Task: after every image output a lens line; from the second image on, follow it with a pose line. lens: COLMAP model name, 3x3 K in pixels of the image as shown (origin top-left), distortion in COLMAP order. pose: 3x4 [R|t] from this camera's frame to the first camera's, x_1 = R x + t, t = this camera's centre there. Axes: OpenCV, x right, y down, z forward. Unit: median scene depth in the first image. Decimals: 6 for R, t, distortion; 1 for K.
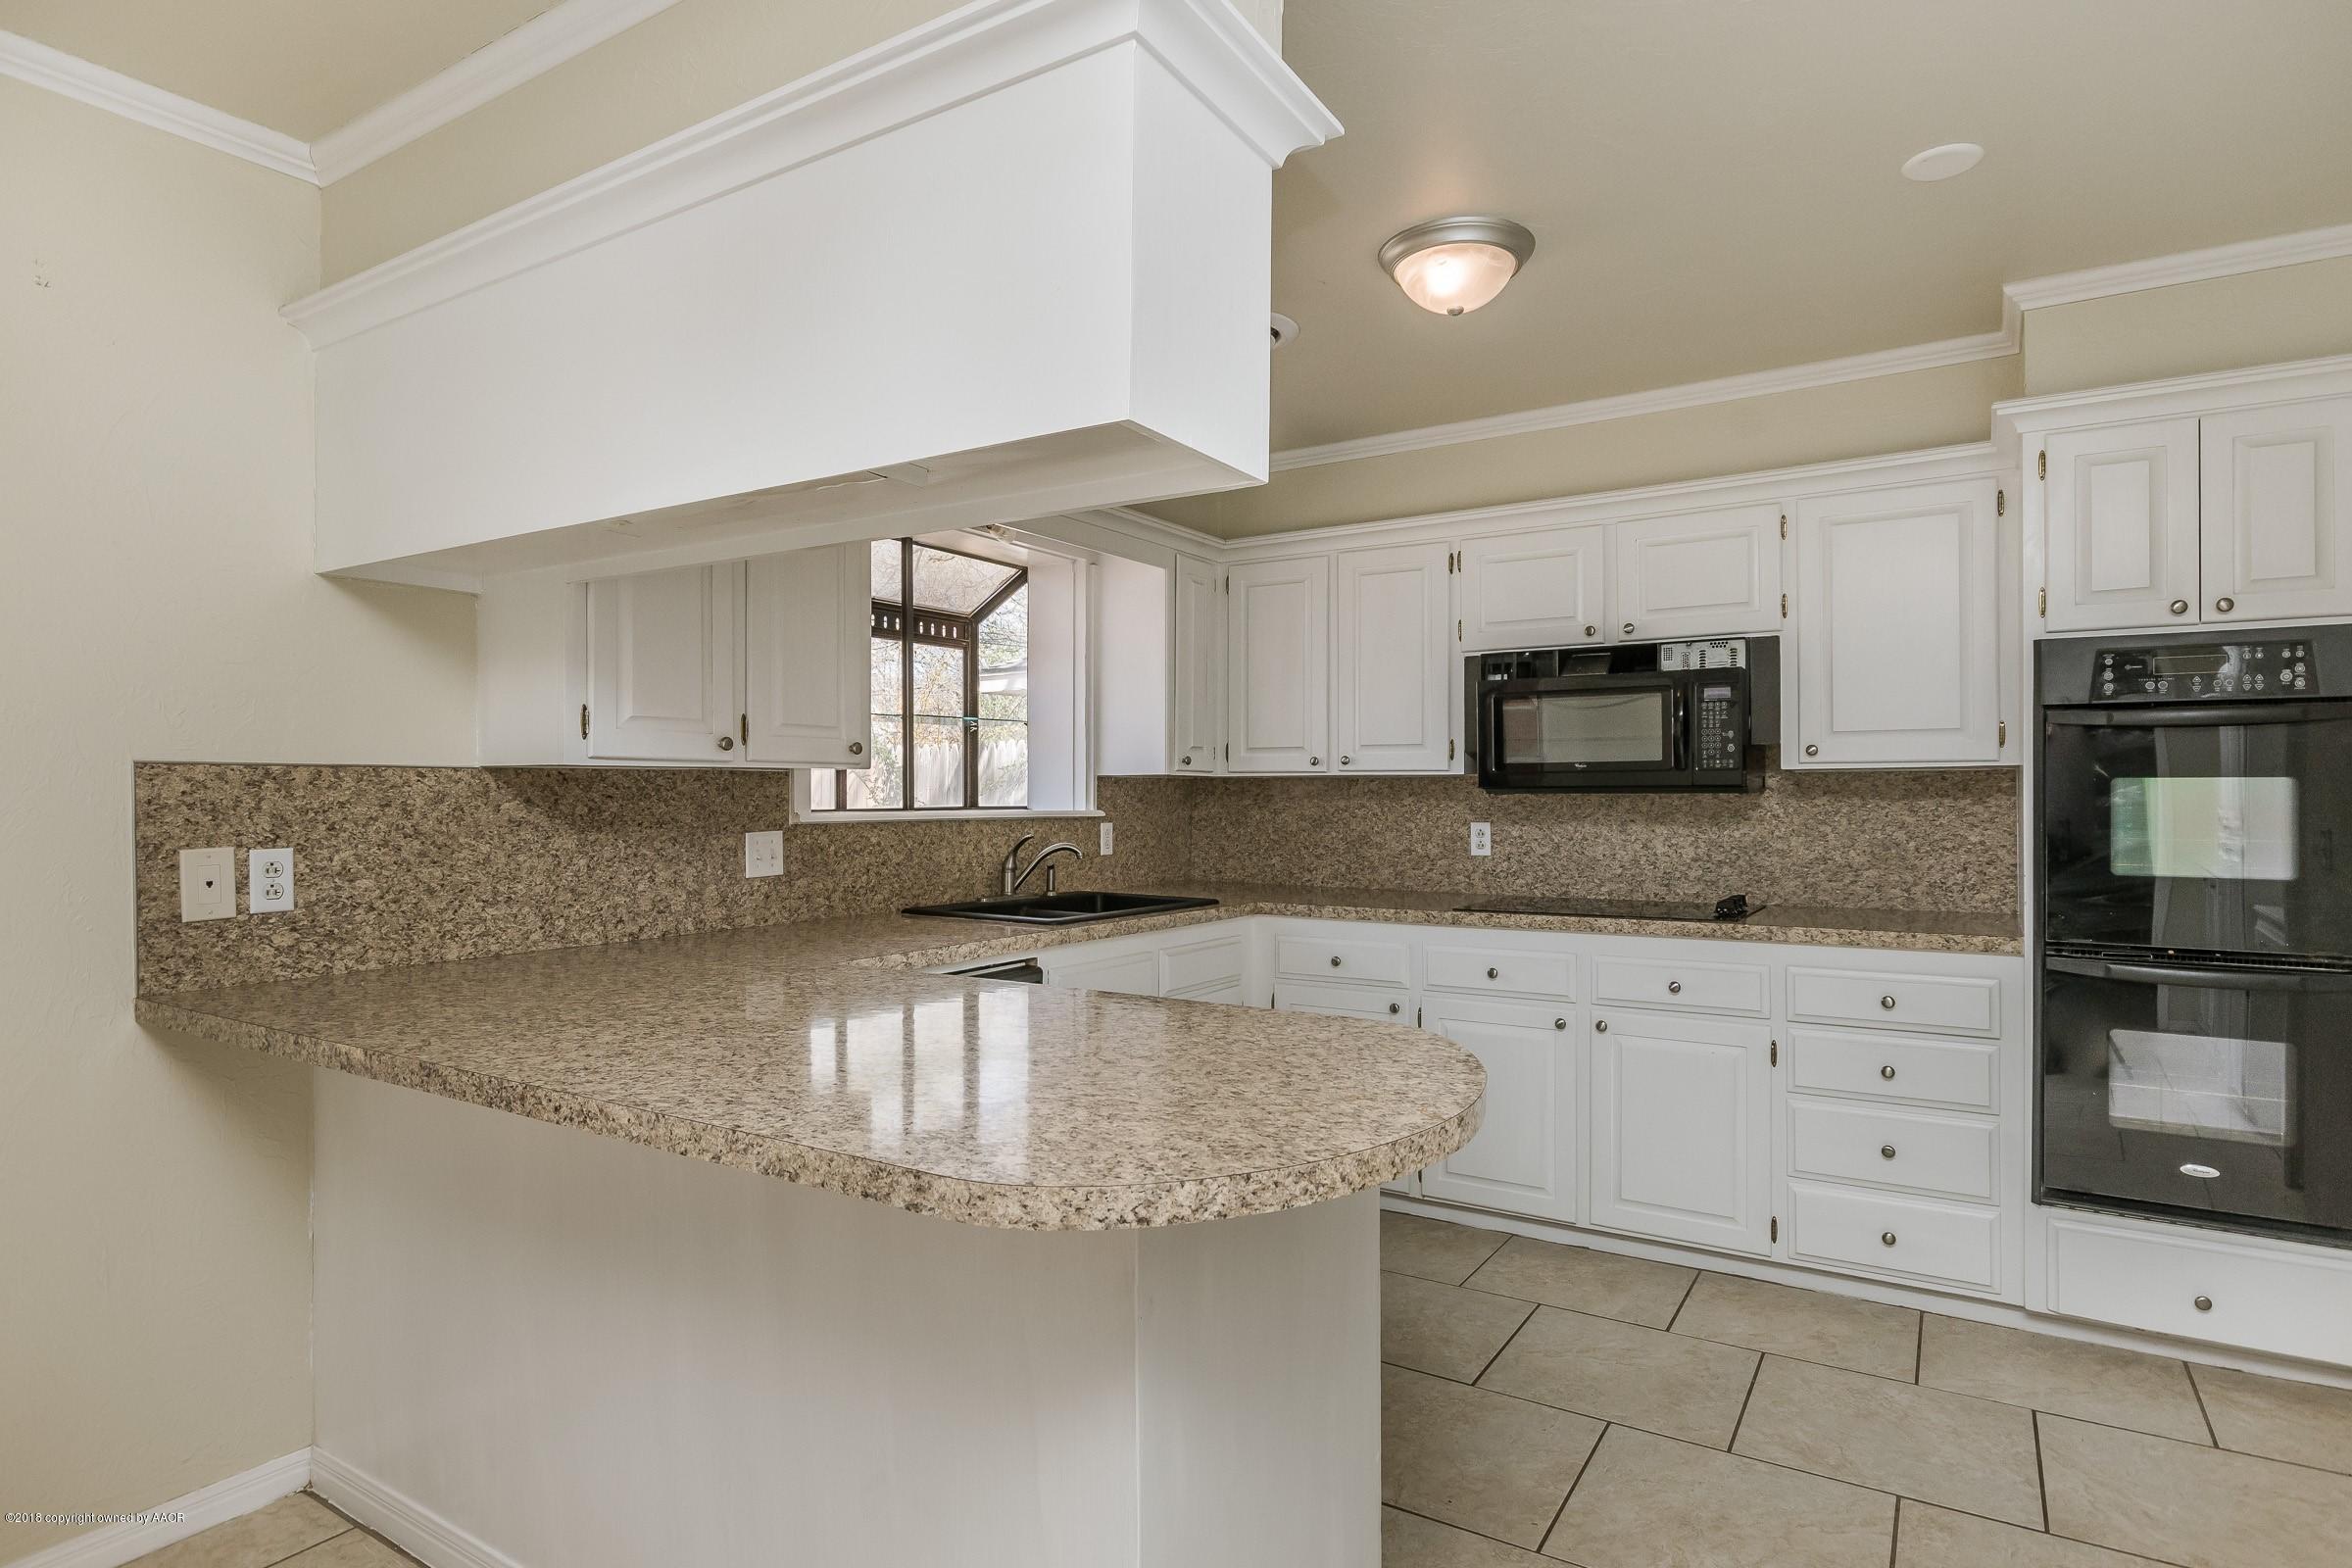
lens RADIAL K [[1243.8, 0, 1178.3], [0, 1243.8, 786.8], [0, 0, 1]] dist [0.000805, -0.004346]
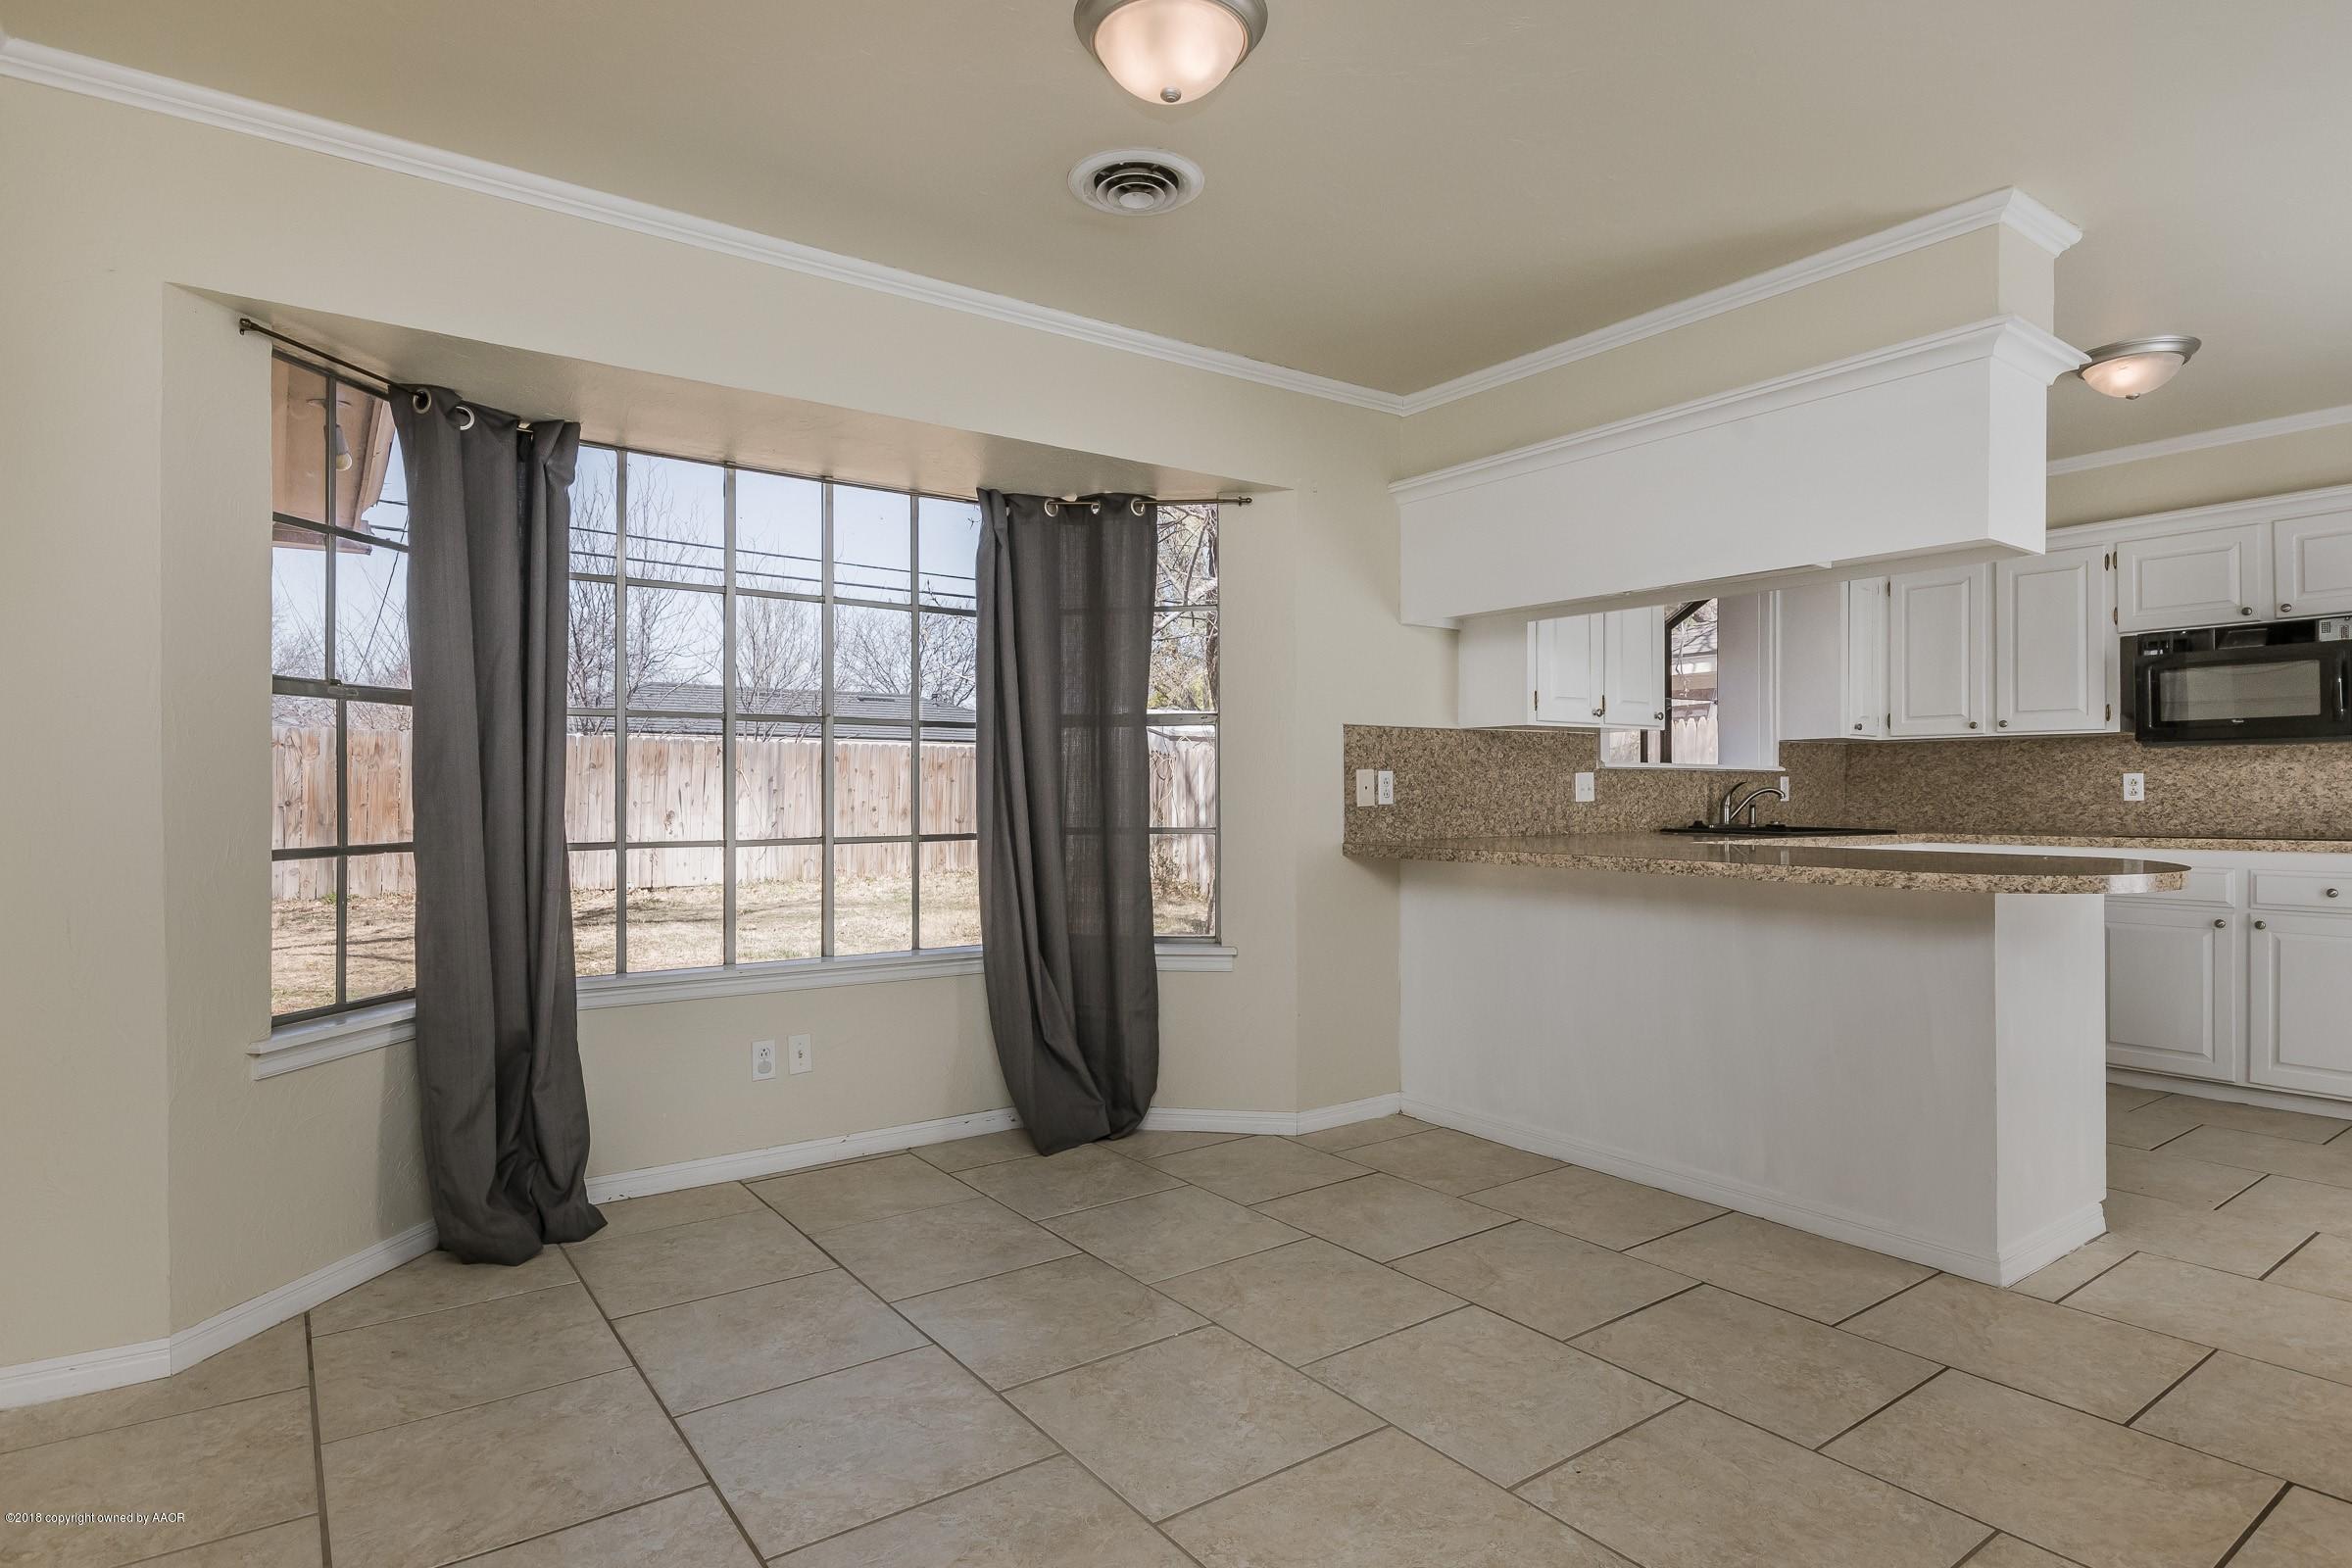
lens RADIAL K [[1243.8, 0, 1176.1], [0, 1243.8, 792.4], [0, 0, 1]] dist [0.000805, -0.004346]
pose [[0.926894, -0.001410, -0.375321, -0.228072], [0.003554, 0.999981, 0.005021, 0.052415], [0.375307, -0.005988, 0.926881, -0.643592]]
